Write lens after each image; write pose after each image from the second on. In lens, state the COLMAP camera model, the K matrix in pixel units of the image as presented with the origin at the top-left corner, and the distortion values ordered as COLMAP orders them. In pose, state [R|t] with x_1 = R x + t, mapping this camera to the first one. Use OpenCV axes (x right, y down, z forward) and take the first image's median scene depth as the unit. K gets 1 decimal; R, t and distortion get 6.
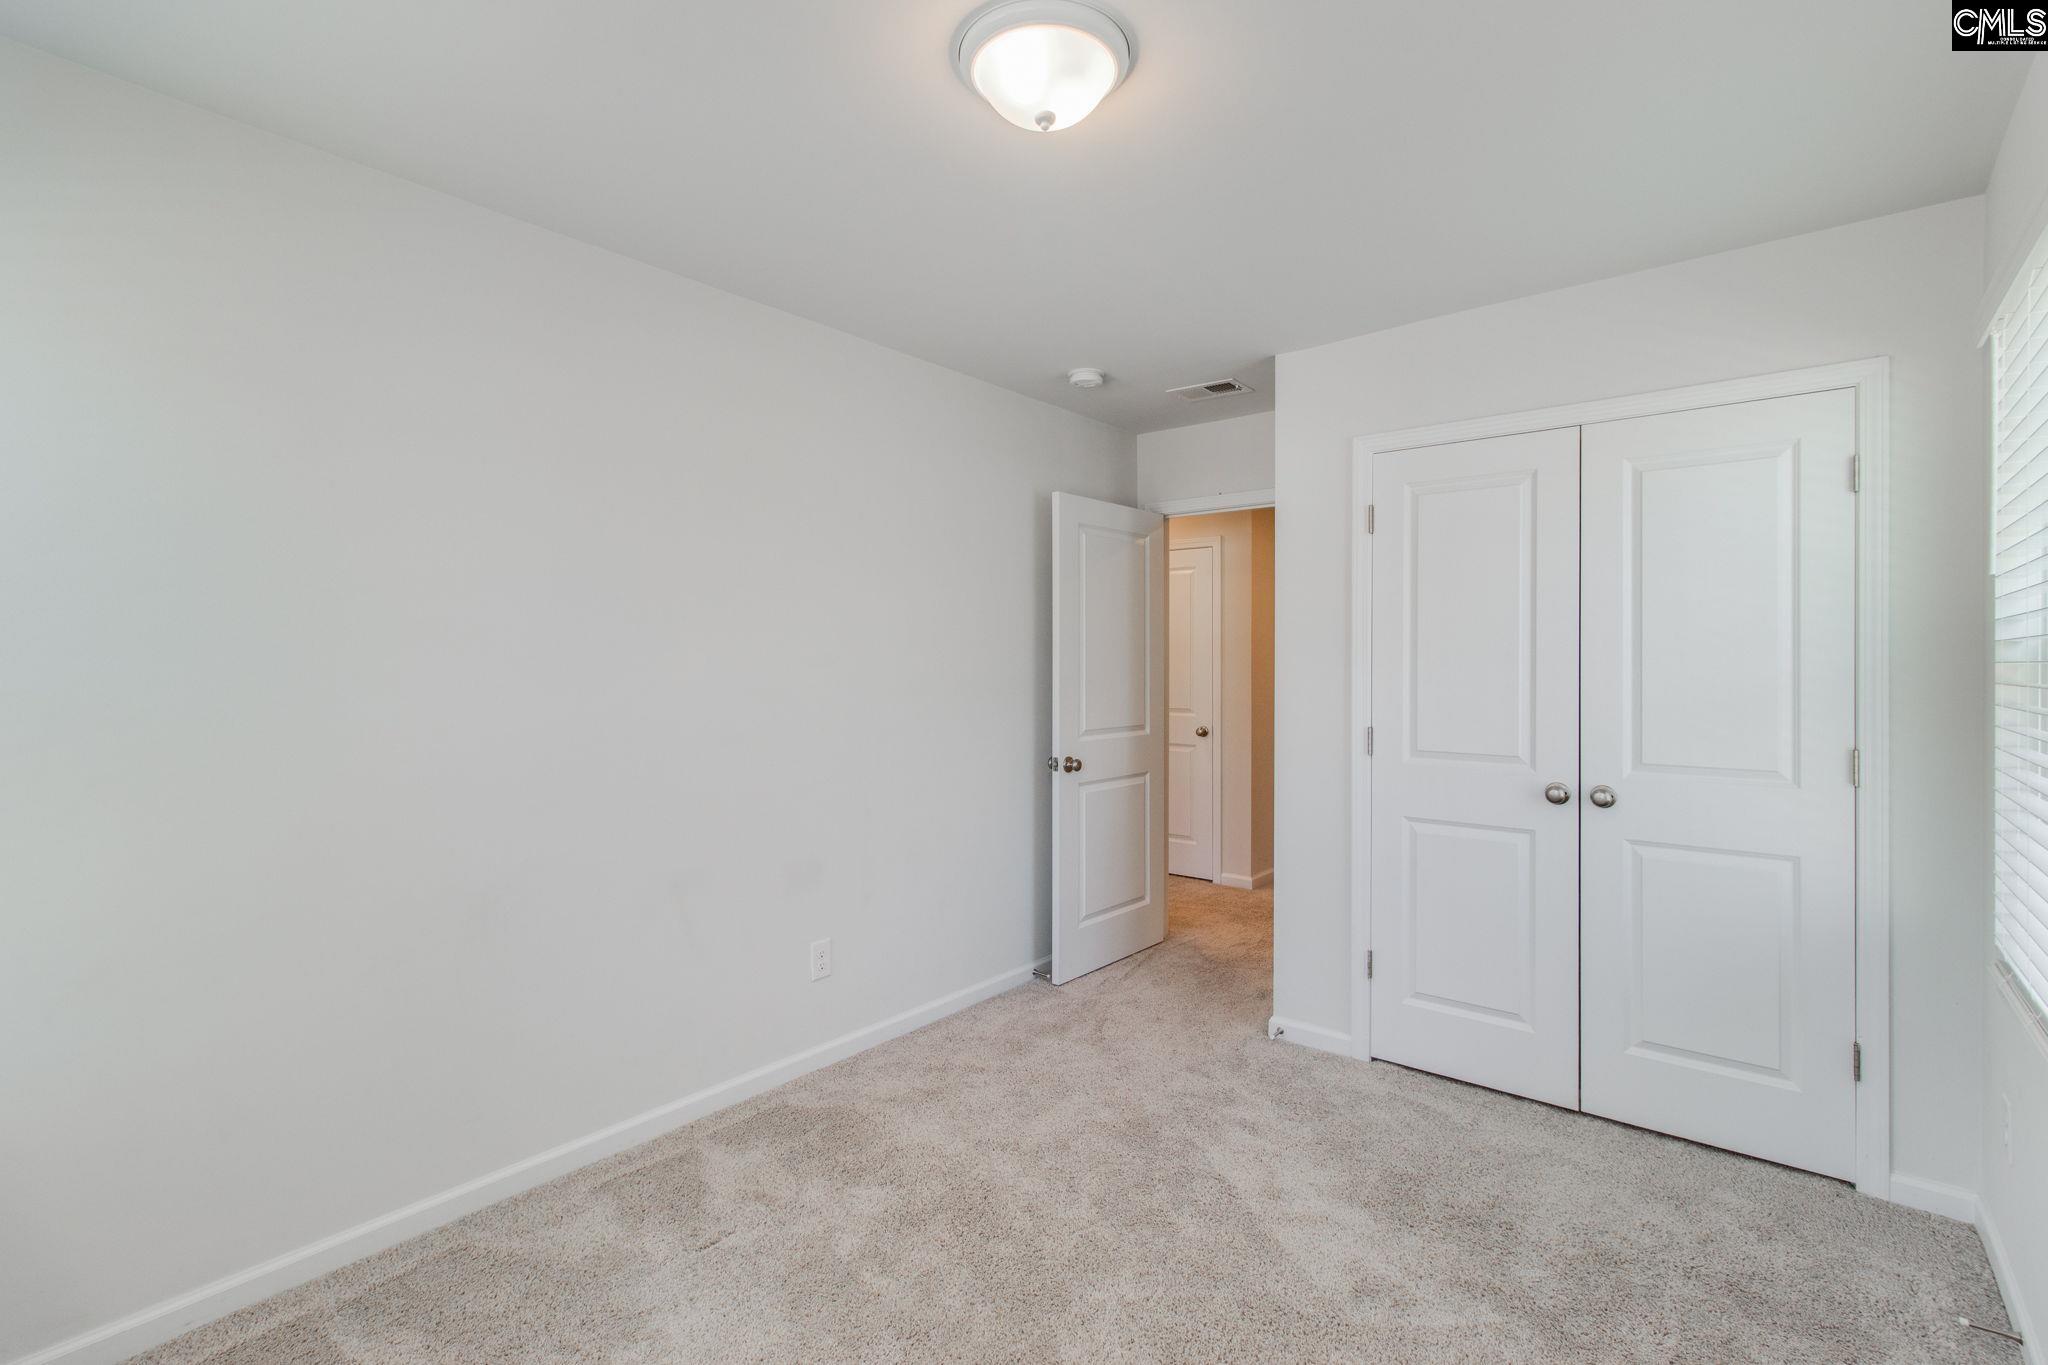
lens RADIAL K [[955.0, 0, 1023.7], [0, 955.0, 659.5], [0, 0, 1]] dist [-0.001276, 0.000016]
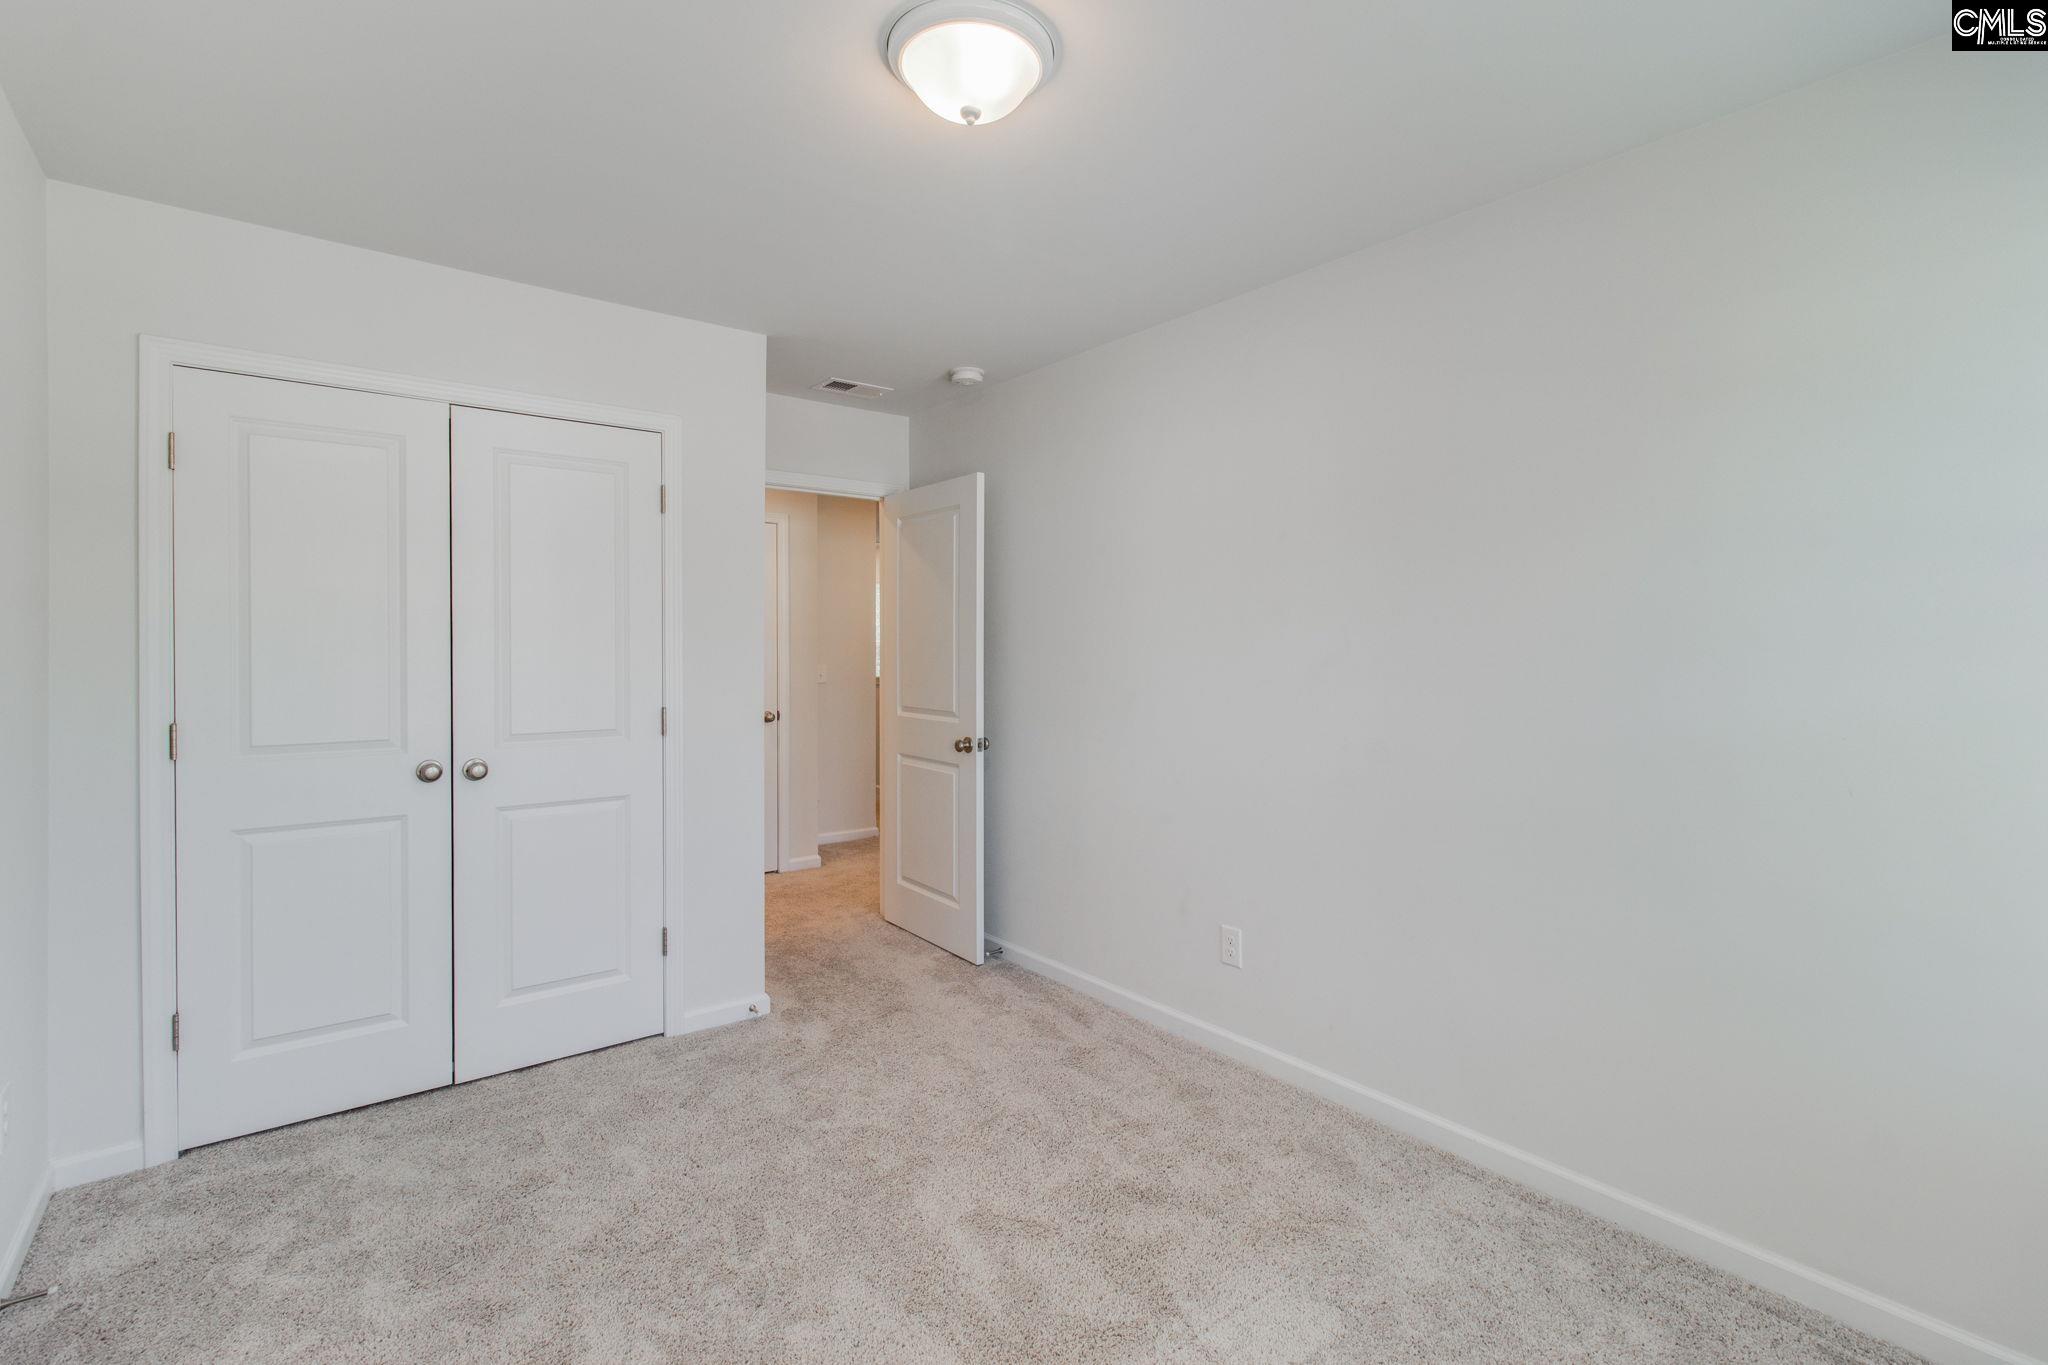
lens RADIAL K [[955.0, 0, 1023.7], [0, 955.0, 659.5], [0, 0, 1]] dist [-0.001276, 0.000016]
pose [[0.219057, -0.018037, 0.975545, -0.262614], [-0.010907, 0.999721, 0.020933, -0.003479], [-0.975651, -0.015226, 0.218799, 0.195664]]
